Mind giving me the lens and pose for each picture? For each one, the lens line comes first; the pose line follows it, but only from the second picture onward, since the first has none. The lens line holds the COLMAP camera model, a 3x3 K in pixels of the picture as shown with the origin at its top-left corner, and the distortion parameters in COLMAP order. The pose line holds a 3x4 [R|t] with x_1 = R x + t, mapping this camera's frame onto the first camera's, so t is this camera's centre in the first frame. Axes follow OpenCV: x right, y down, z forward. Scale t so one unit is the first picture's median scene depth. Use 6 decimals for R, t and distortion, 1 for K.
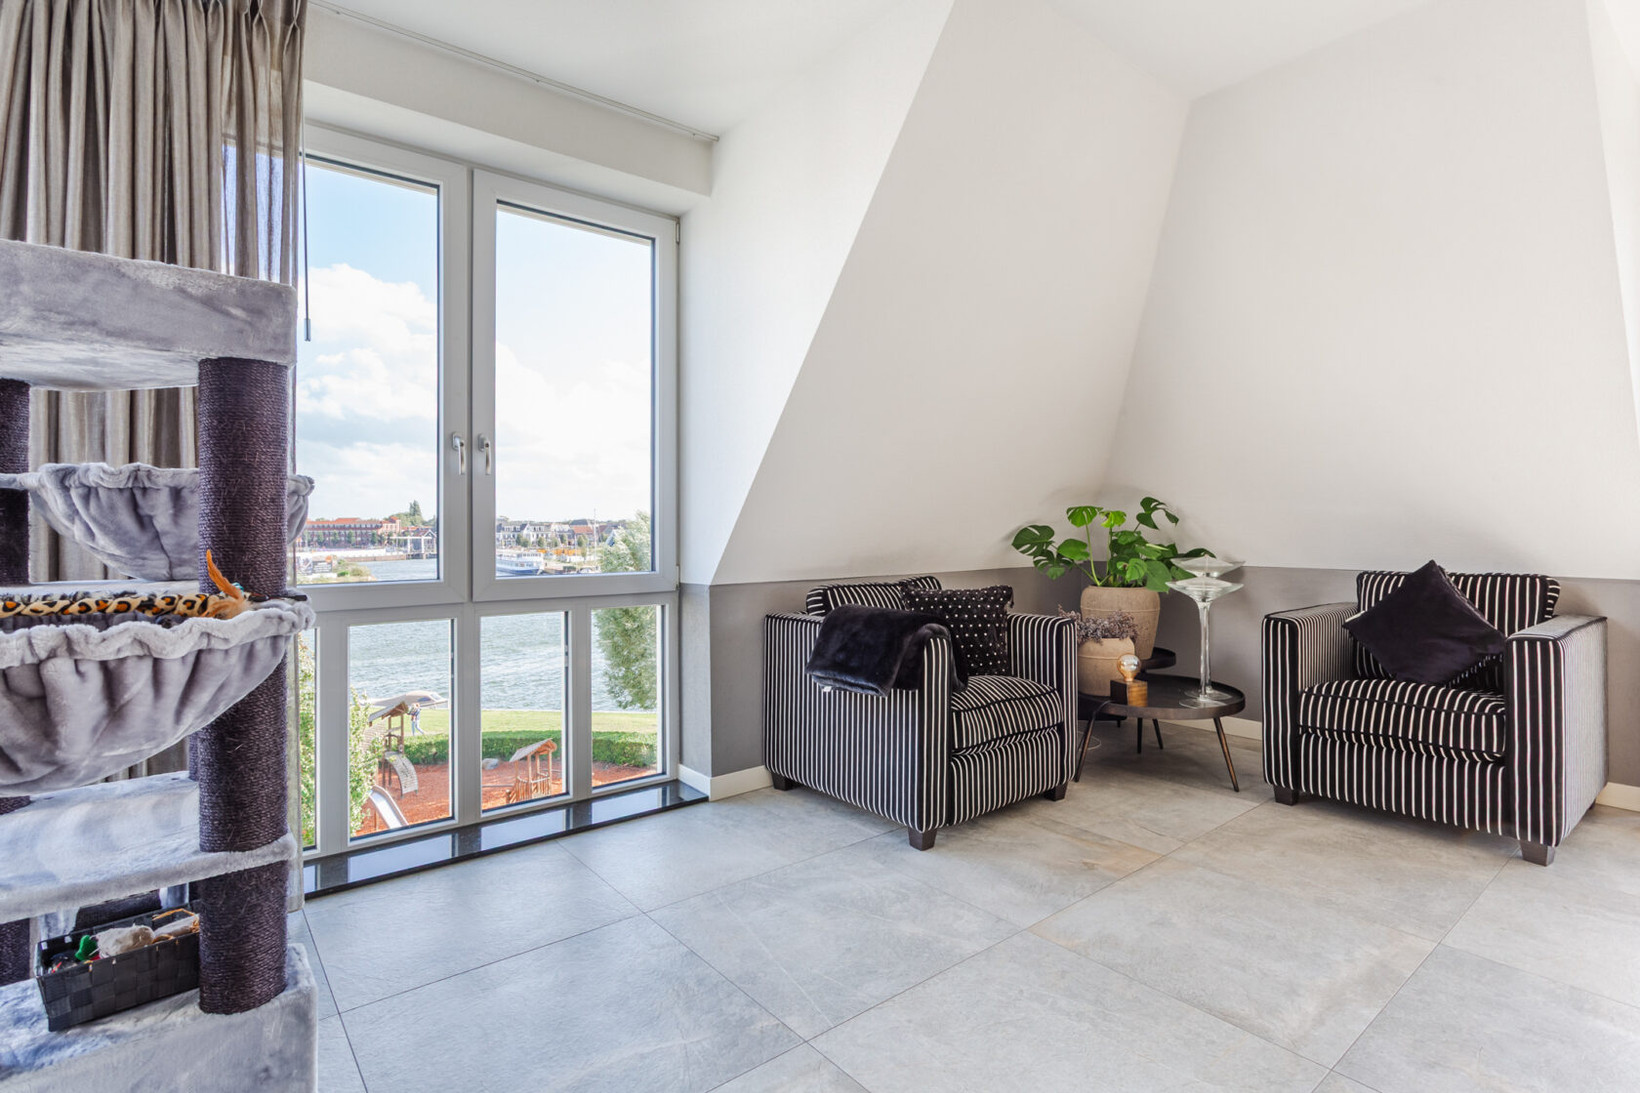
lens RADIAL K [[779.0, 0, 799.1], [0, 779.0, 525.7], [0, 0, 1]] dist [-0.009954, 0.003608]
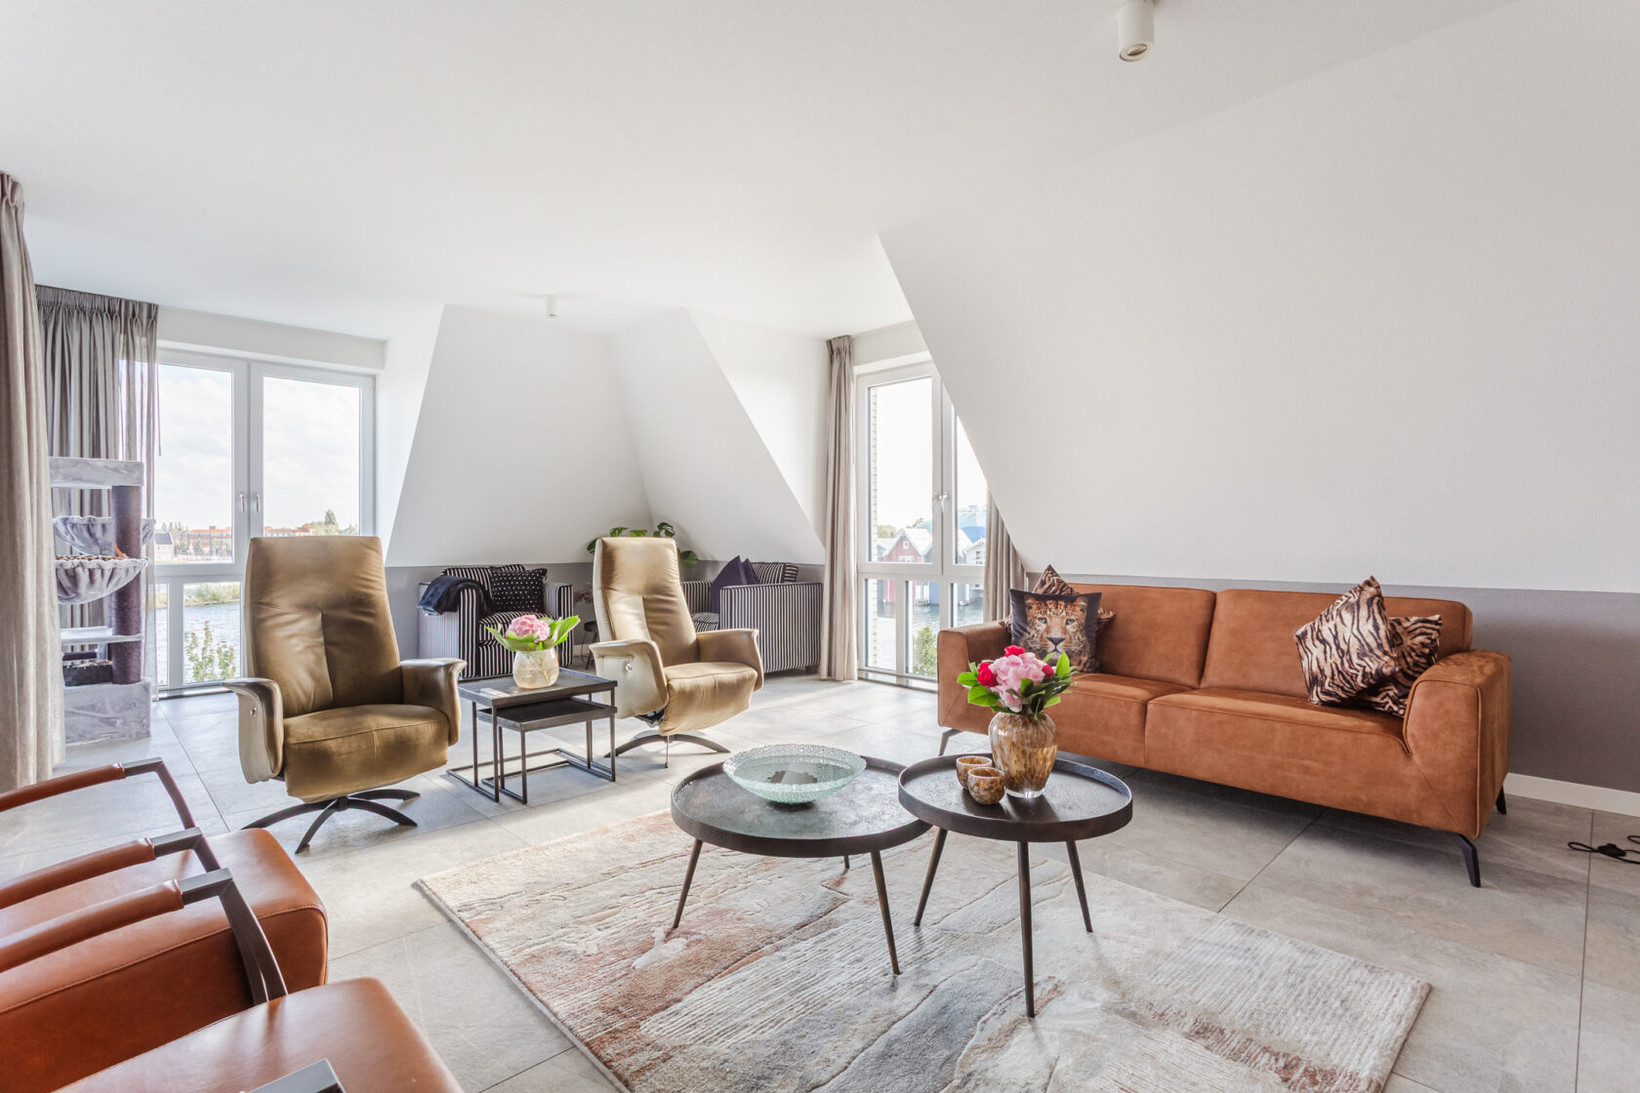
lens RADIAL K [[779.0, 0, 805.1], [0, 779.0, 542.6], [0, 0, 1]] dist [-0.009954, 0.003608]
pose [[0.996514, 0.003247, 0.083358, 1.649252], [-0.003927, 0.999960, 0.008005, -0.010346], [-0.083329, -0.008304, 0.996488, -2.208343]]
